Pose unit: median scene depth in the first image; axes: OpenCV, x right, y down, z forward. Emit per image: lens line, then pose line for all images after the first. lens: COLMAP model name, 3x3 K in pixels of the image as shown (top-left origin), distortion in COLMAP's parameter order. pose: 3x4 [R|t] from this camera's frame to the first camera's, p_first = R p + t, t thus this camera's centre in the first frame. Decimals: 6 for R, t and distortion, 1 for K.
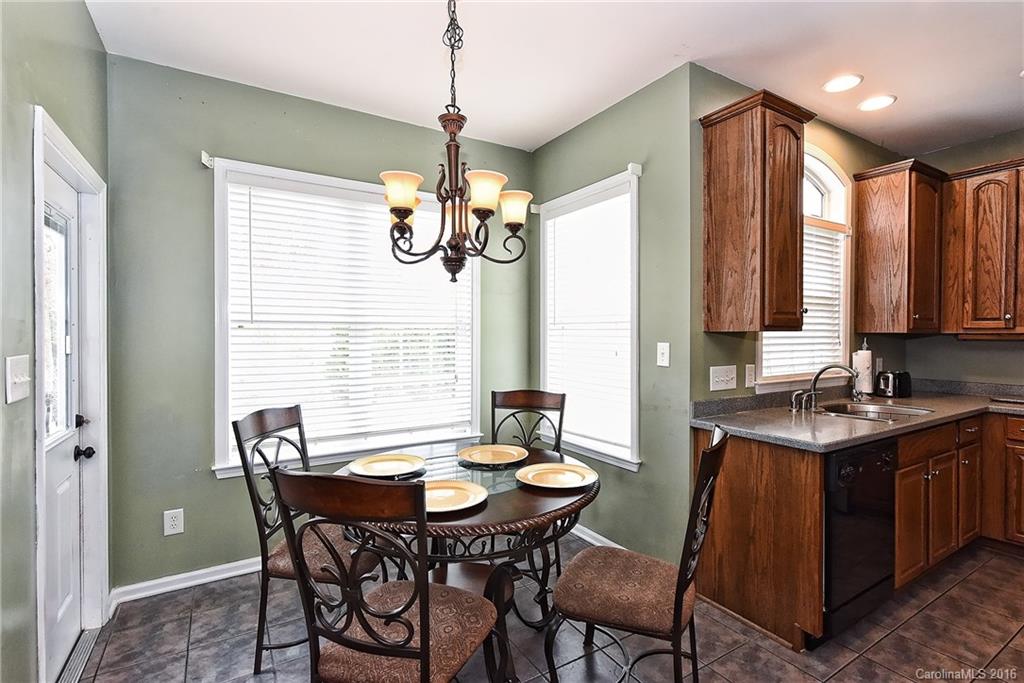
lens RADIAL K [[482.3, 0, 517.9], [0, 482.3, 341.1], [0, 0, 1]] dist [0.002493, -0.001207]
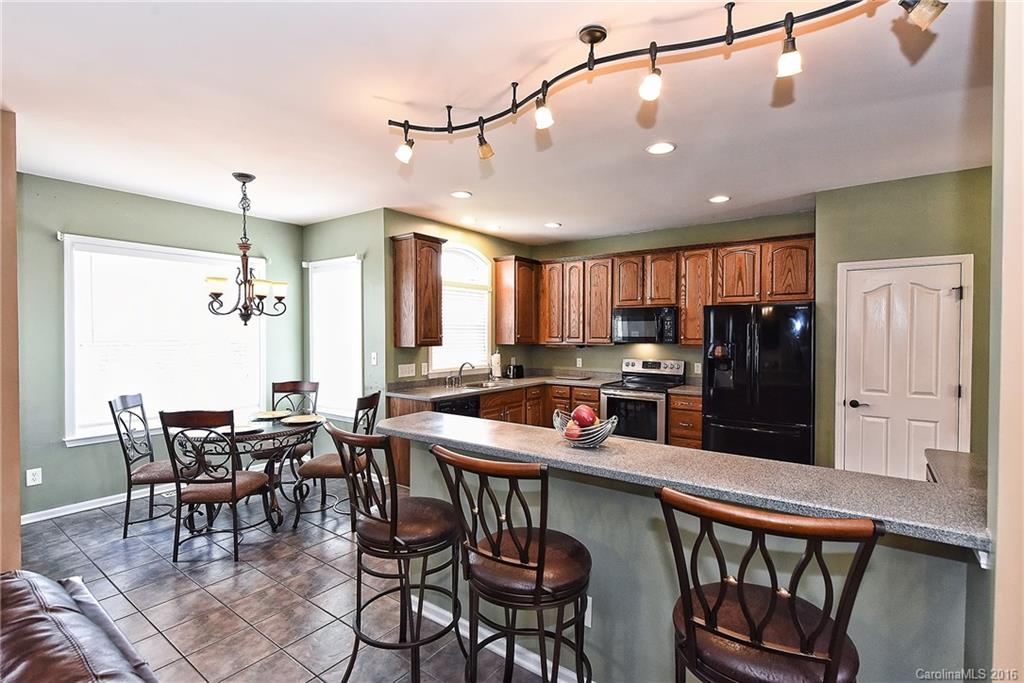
lens RADIAL K [[482.3, 0, 517.9], [0, 482.3, 341.1], [0, 0, 1]] dist [0.002493, -0.001207]
pose [[0.927956, -0.005638, 0.372646, 0.123025], [0.005921, 0.999982, 0.000386, -0.037897], [-0.372642, 0.001848, 0.927974, -0.933227]]
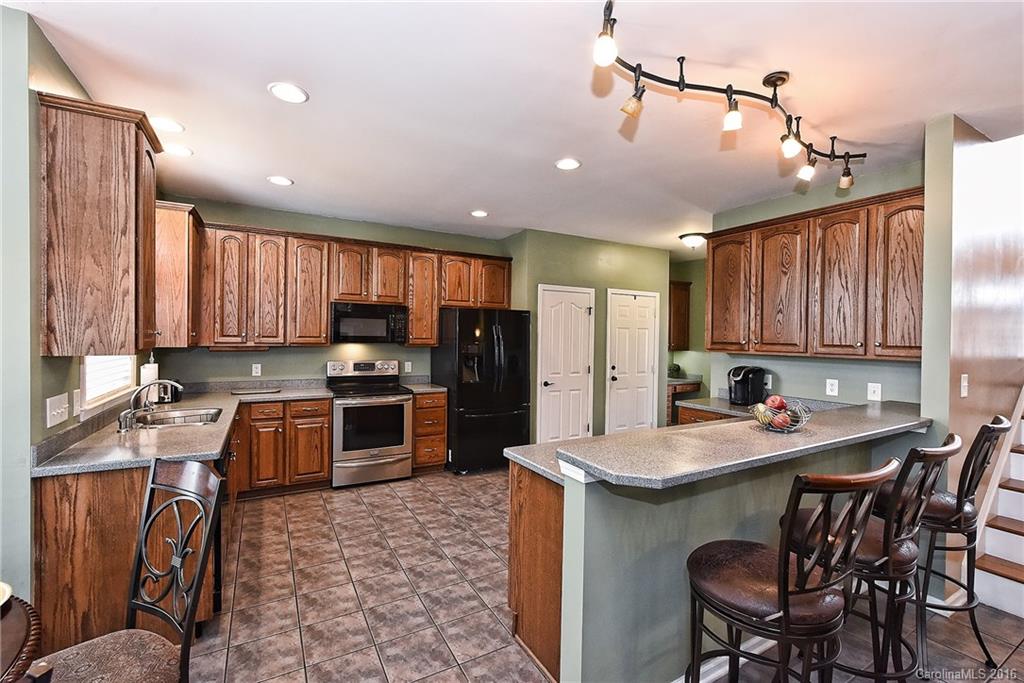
lens RADIAL K [[438.6, 0, 512.8], [0, 438.6, 340.0], [0, 0, 1]] dist [-0.000652, -0.000020]
pose [[0.034176, -0.007455, 0.999388, -0.307773], [0.005450, 0.999959, 0.007273, -0.046321], [-0.999401, 0.005198, 0.034215, 0.179826]]
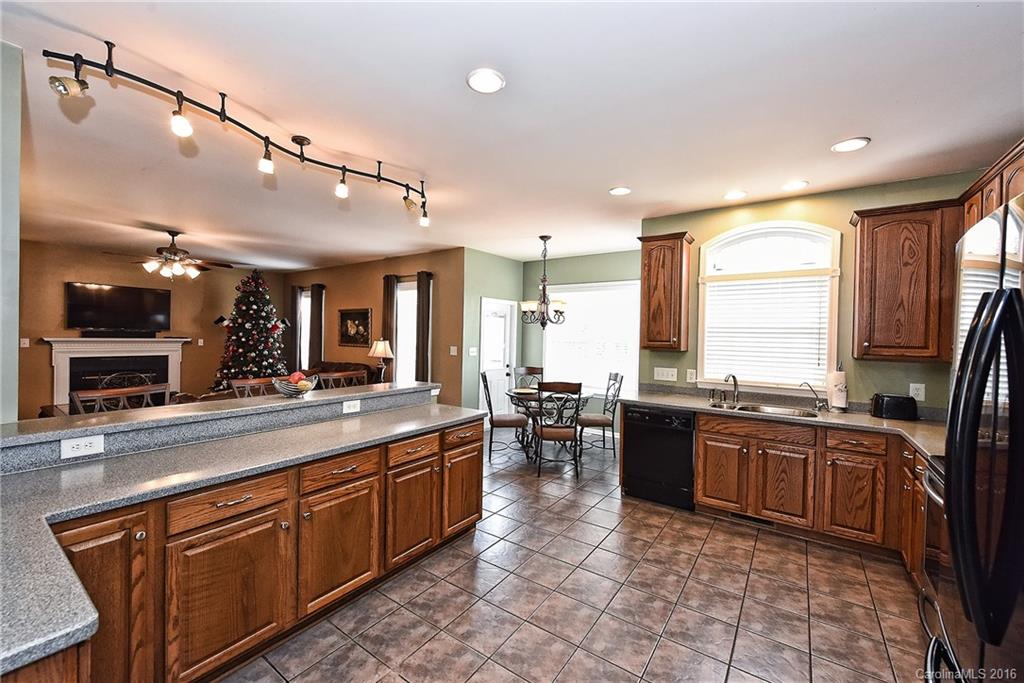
lens RADIAL K [[395.6, 0, 512.0], [0, 395.6, 341.5], [0, 0, 1]] dist [-0.025916, -0.000035]
pose [[0.387181, 0.019300, -0.921802, 1.605108], [-0.034130, 0.999396, 0.006589, -0.040170], [0.921372, 0.028910, 0.387606, -0.152250]]
